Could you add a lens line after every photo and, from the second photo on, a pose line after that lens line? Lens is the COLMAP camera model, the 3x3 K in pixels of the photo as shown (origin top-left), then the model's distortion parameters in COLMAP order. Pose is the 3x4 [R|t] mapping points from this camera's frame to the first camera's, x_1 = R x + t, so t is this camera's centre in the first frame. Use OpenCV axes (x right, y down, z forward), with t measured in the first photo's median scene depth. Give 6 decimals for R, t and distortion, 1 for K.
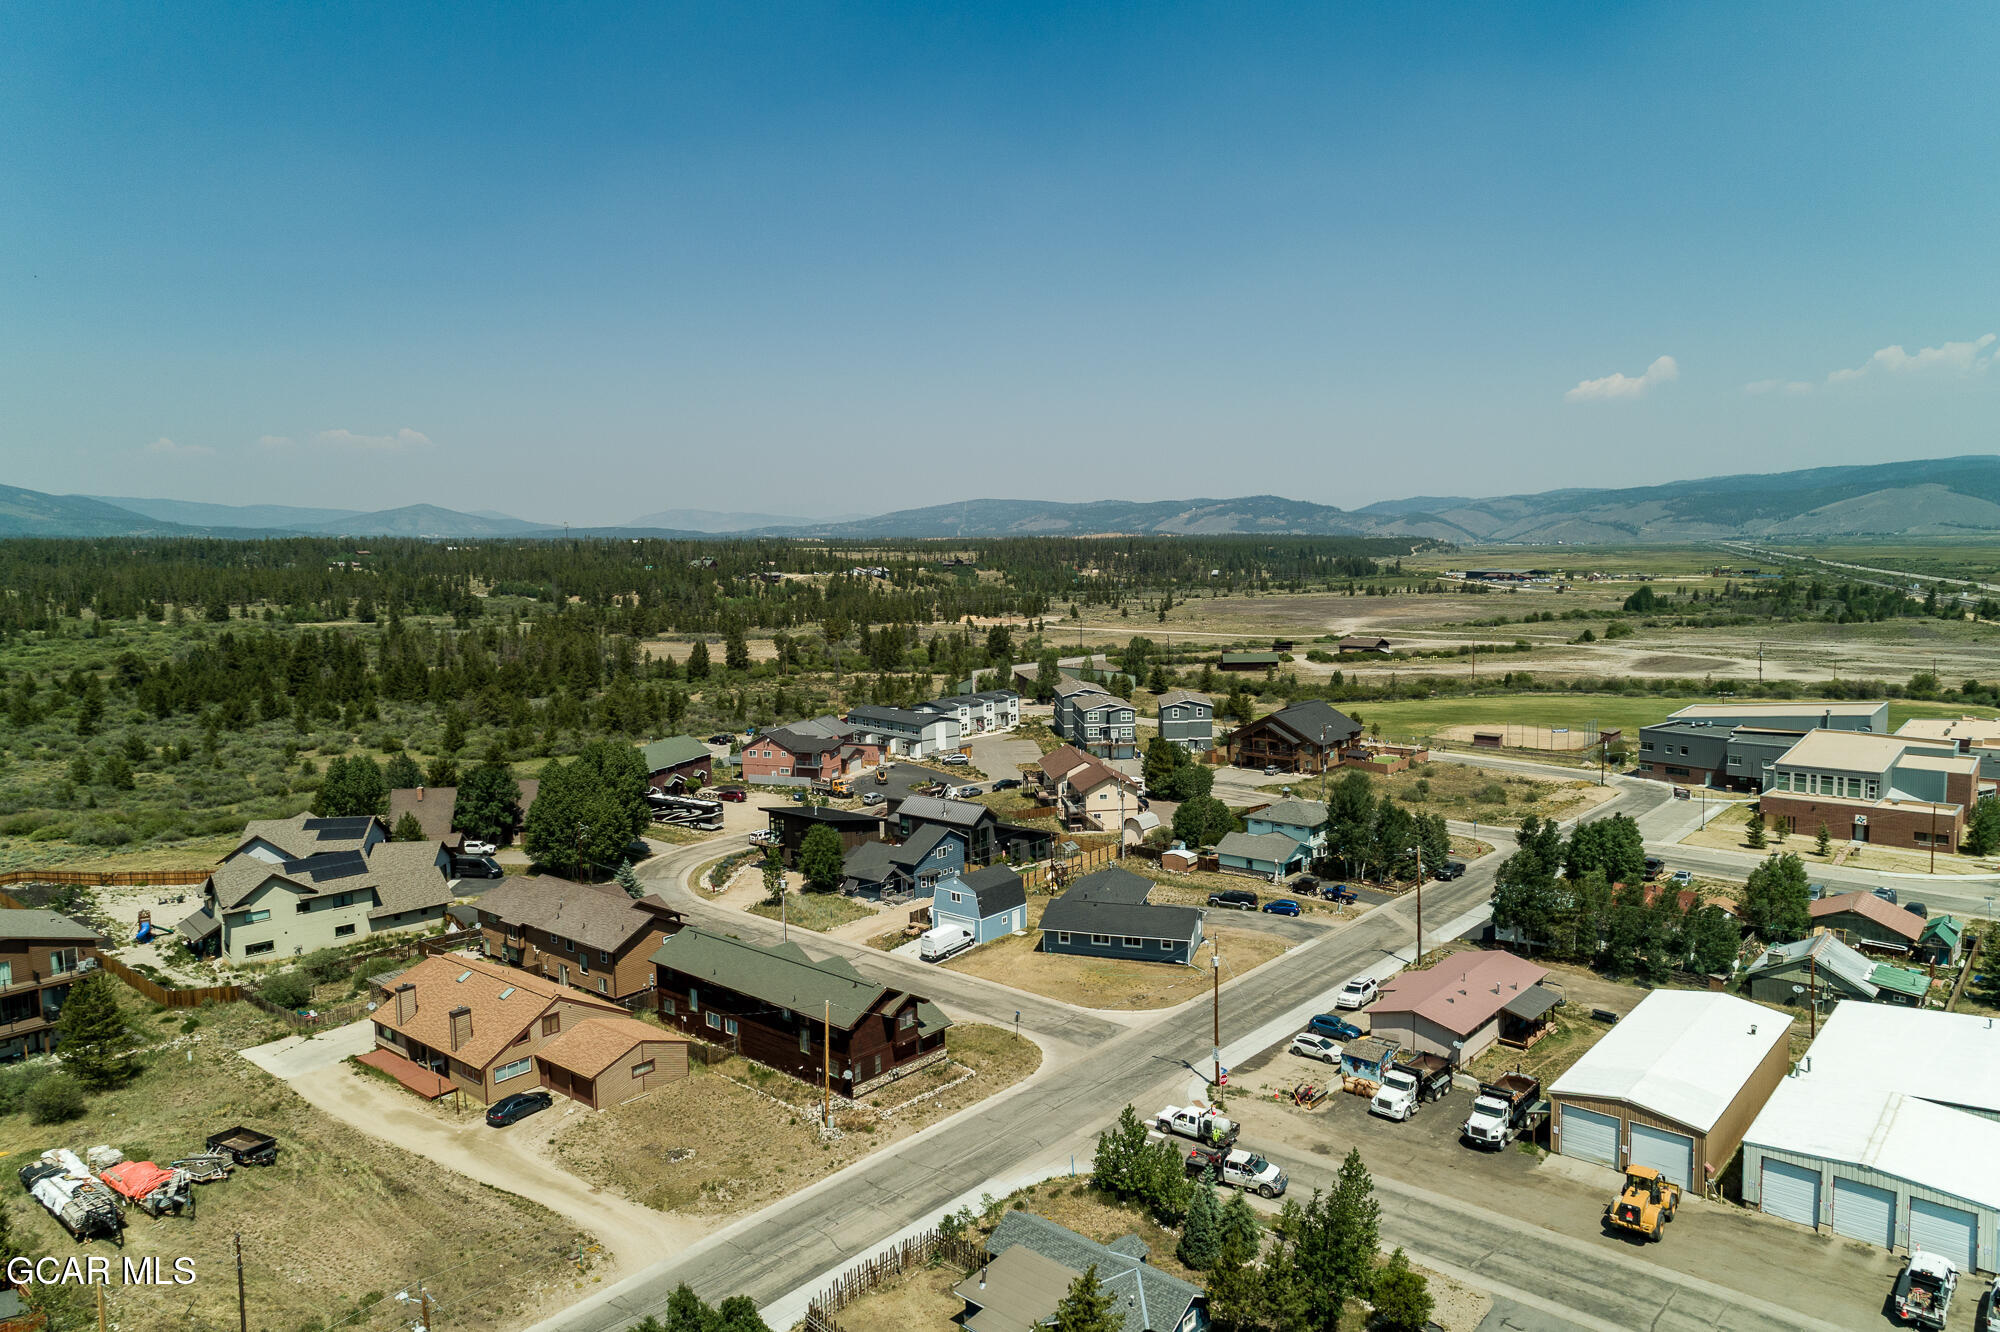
lens RADIAL K [[1338.3, 0, 1000.9], [0, 1338.3, 667.1], [0, 0, 1]] dist [0.026440, 0.010381]
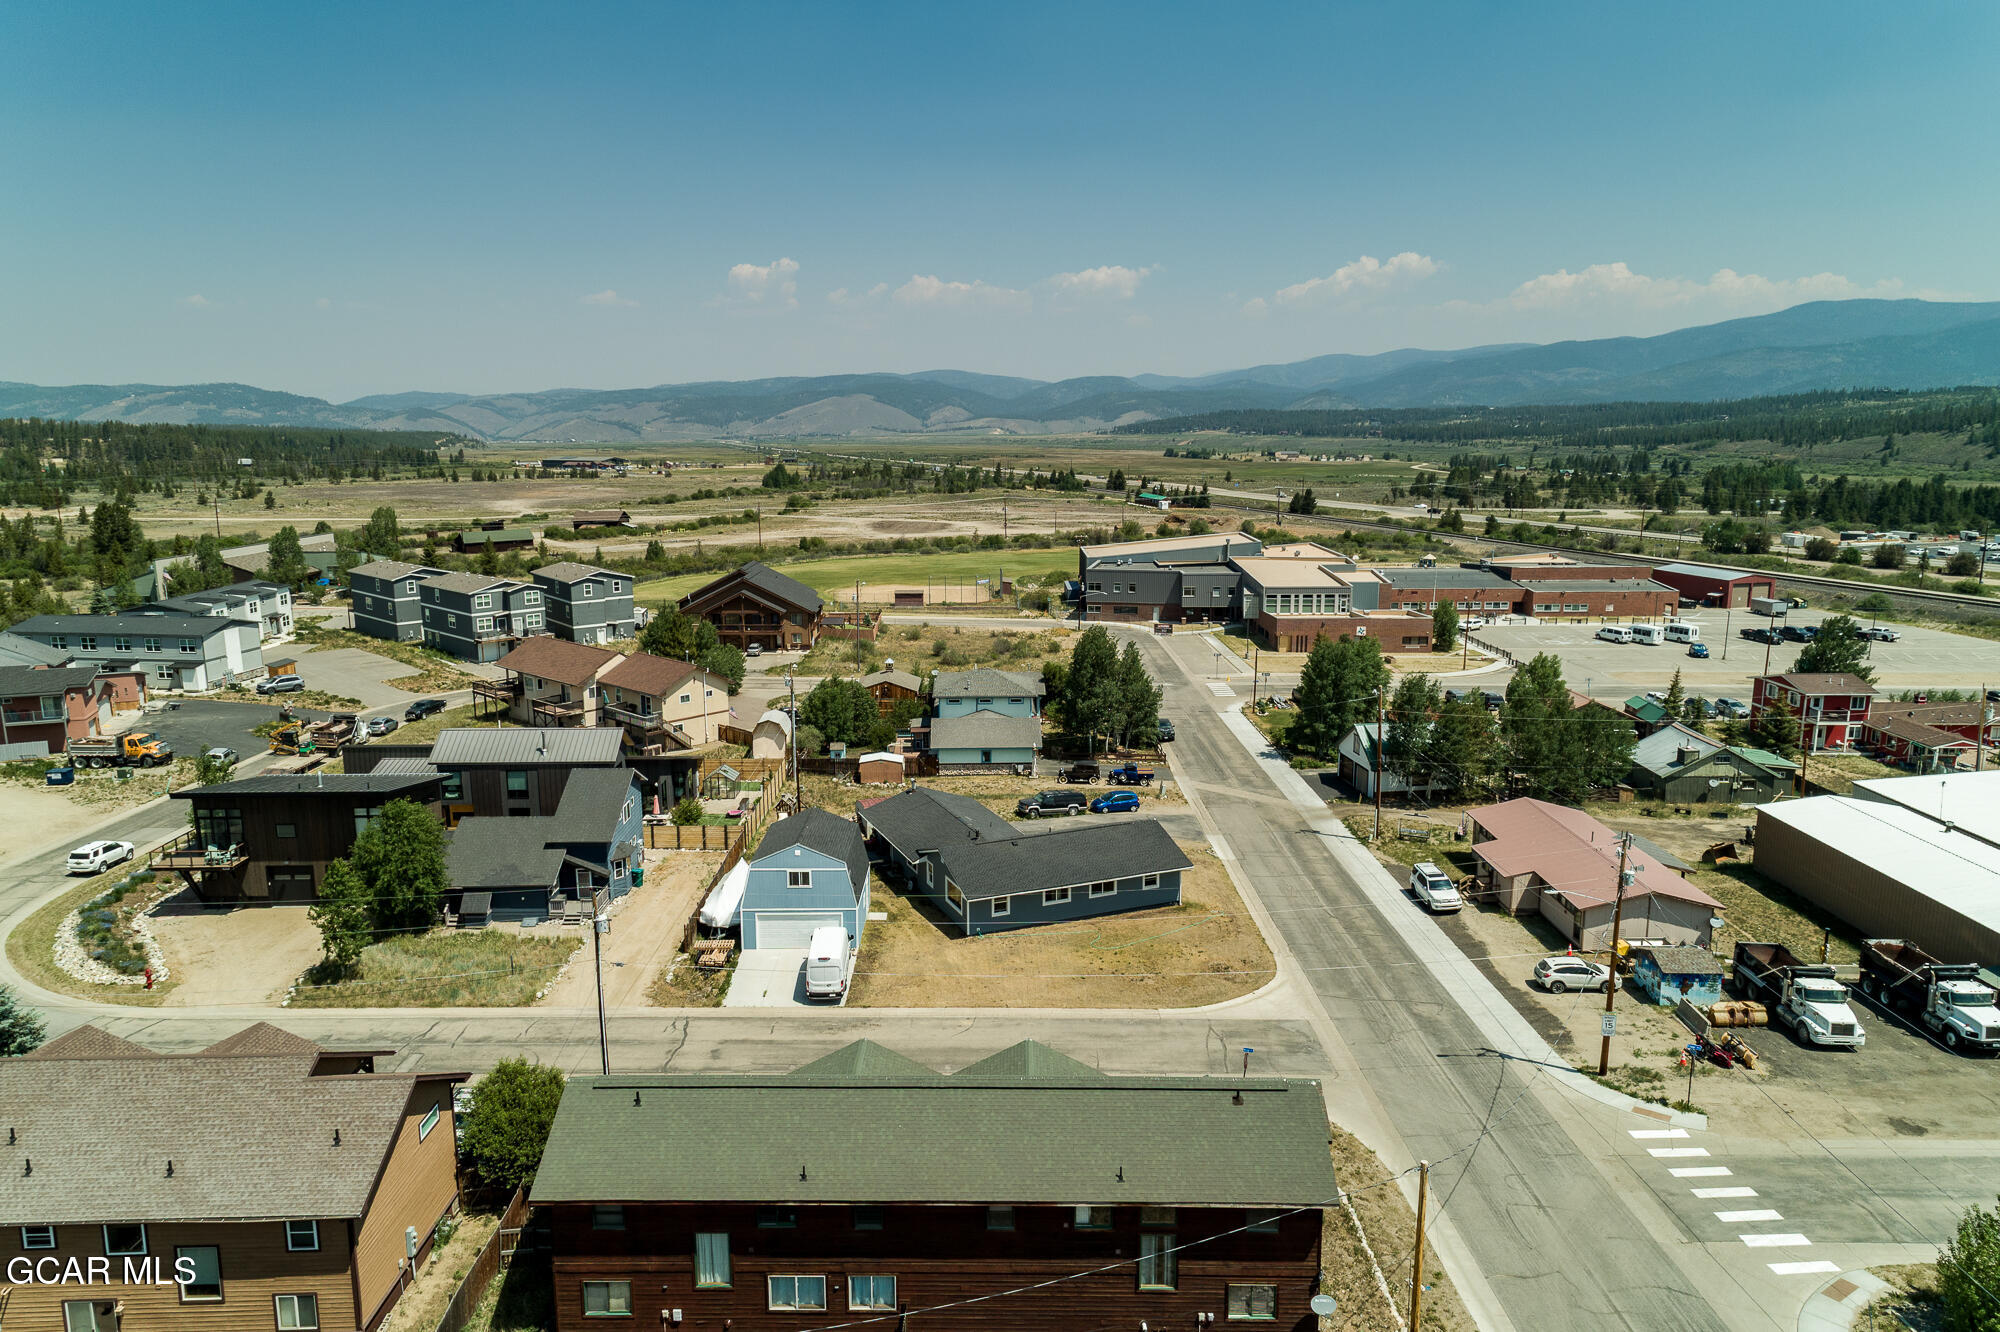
lens RADIAL K [[1338.3, 0, 1002.6], [0, 1338.3, 662.4], [0, 0, 1]] dist [0.026440, 0.010381]
pose [[0.757651, -0.102049, 0.644633, -0.271537], [0.057190, 0.994282, 0.090184, 0.031425], [-0.650150, -0.031461, 0.759155, 0.446468]]
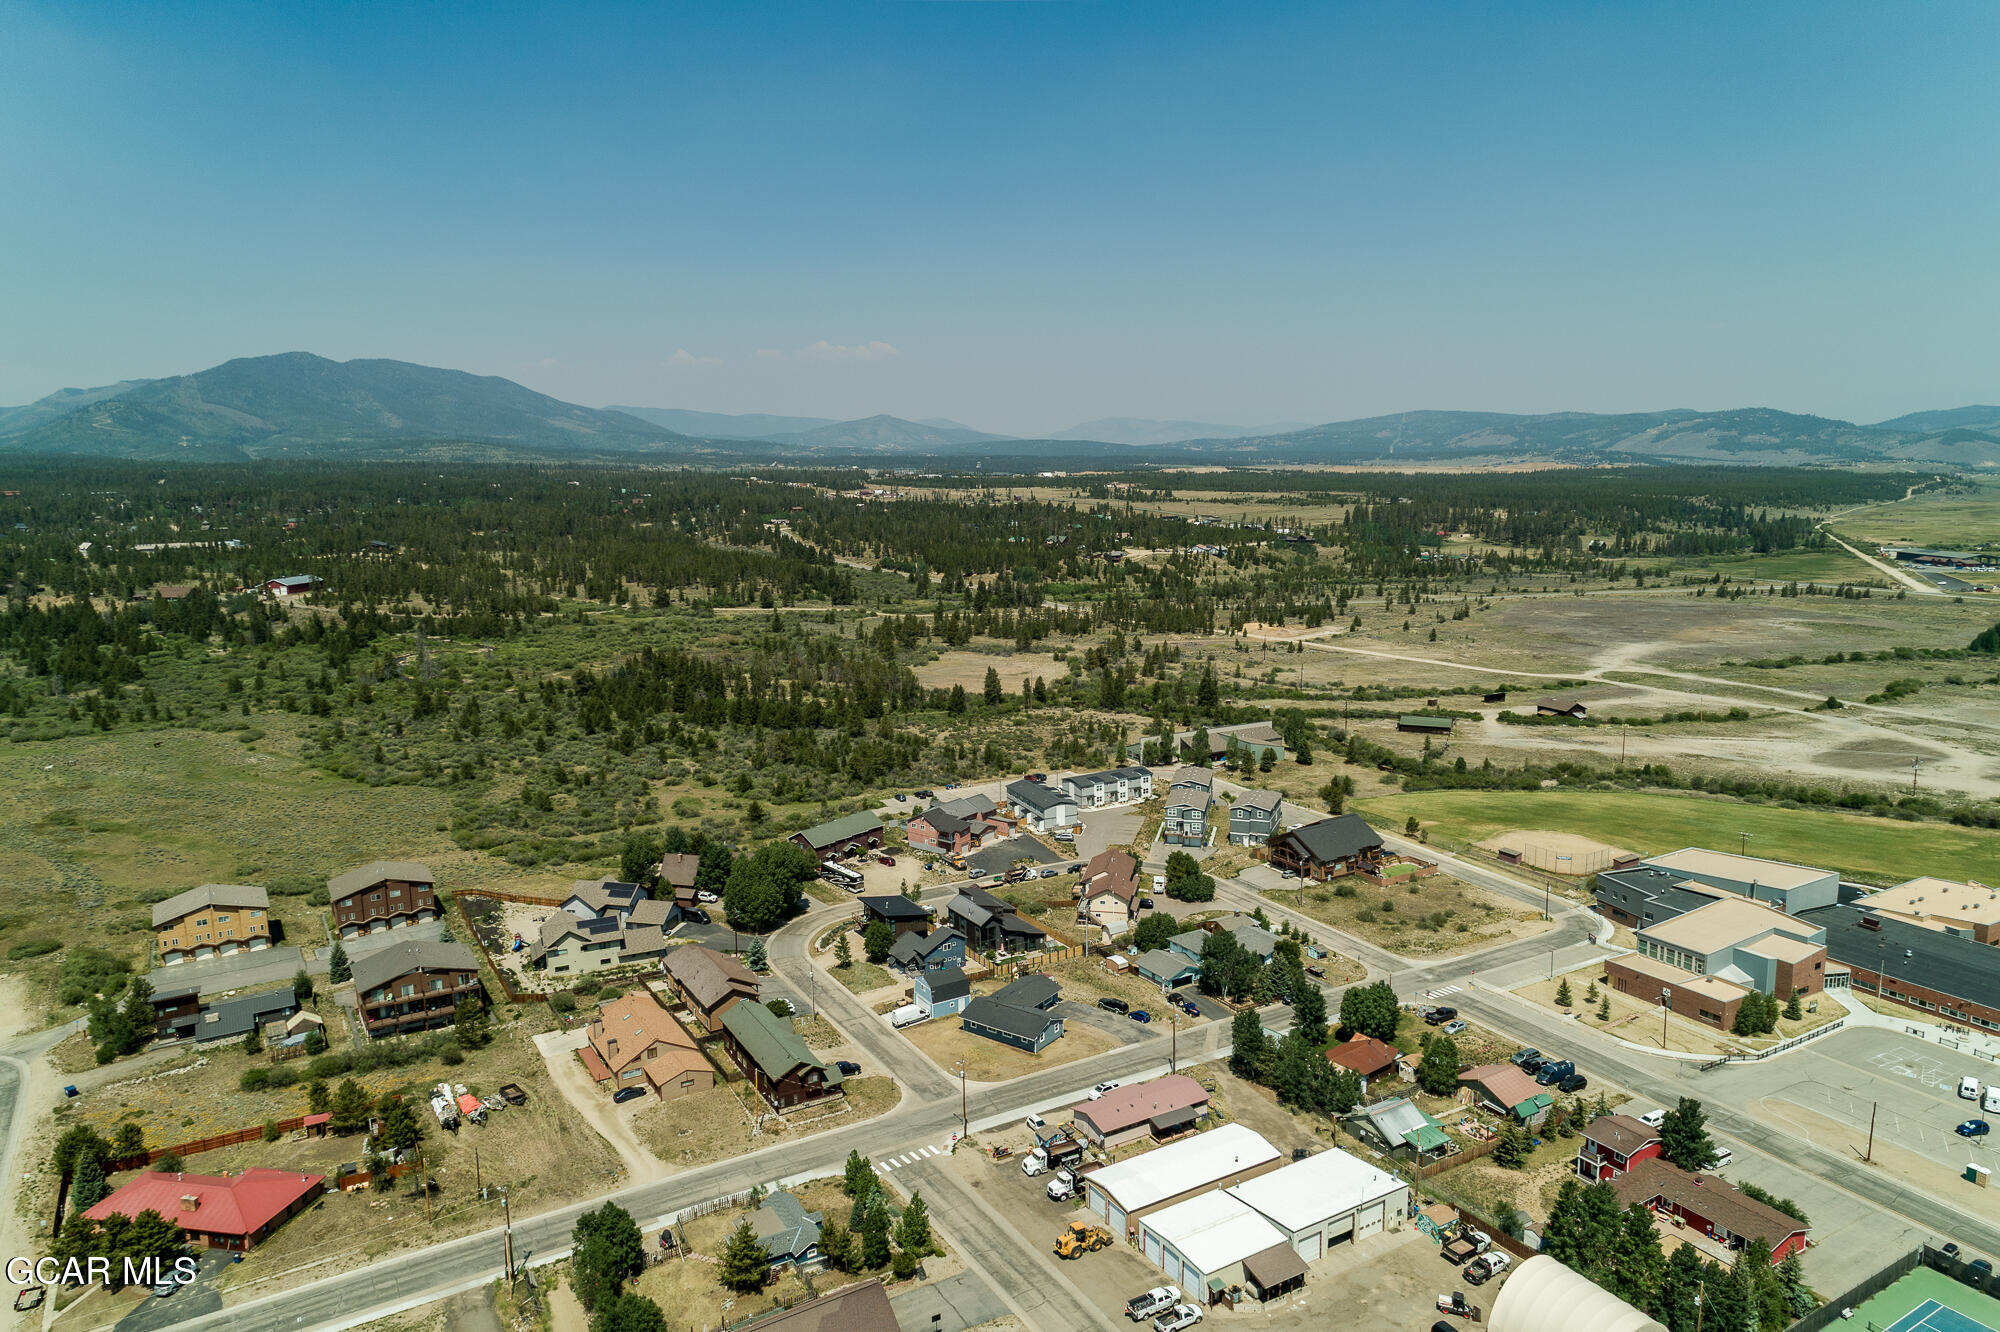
lens RADIAL K [[1338.3, 0, 1002.1], [0, 1338.3, 665.1], [0, 0, 1]] dist [0.026440, 0.010381]
pose [[0.949451, 0.061246, -0.307883, 0.464132], [-0.040062, 0.996403, 0.074668, -0.301204], [0.311348, -0.058559, 0.948490, -0.442860]]
